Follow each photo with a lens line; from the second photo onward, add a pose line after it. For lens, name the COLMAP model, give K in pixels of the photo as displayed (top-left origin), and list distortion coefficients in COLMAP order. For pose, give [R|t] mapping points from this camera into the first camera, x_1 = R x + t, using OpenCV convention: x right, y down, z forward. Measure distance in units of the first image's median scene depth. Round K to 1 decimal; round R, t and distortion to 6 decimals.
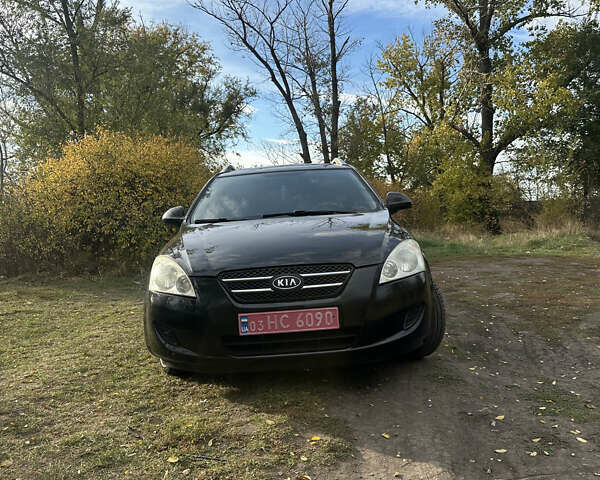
lens RADIAL K [[564.6, 0, 300.0], [0, 564.6, 240.0], [0, 0, 1]] dist [0.157983, -0.322260]
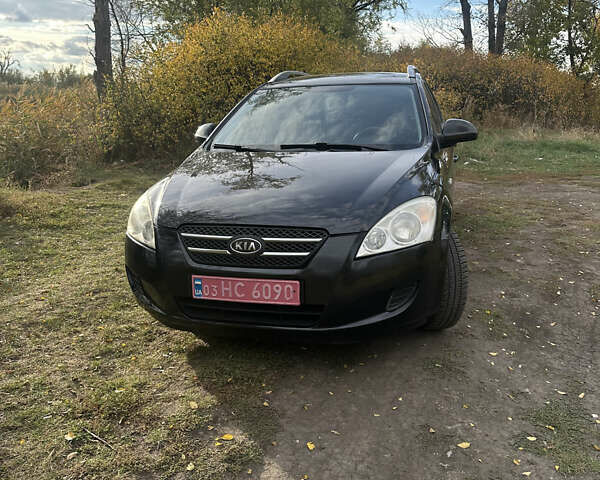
lens RADIAL K [[564.6, 0, 300.0], [0, 564.6, 240.0], [0, 0, 1]] dist [0.157983, -0.322260]
pose [[0.961285, 0.106587, -0.254109, 0.265442], [-0.051500, 0.975406, 0.214313, -0.118928], [0.270702, -0.192929, 0.943132, 0.202429]]
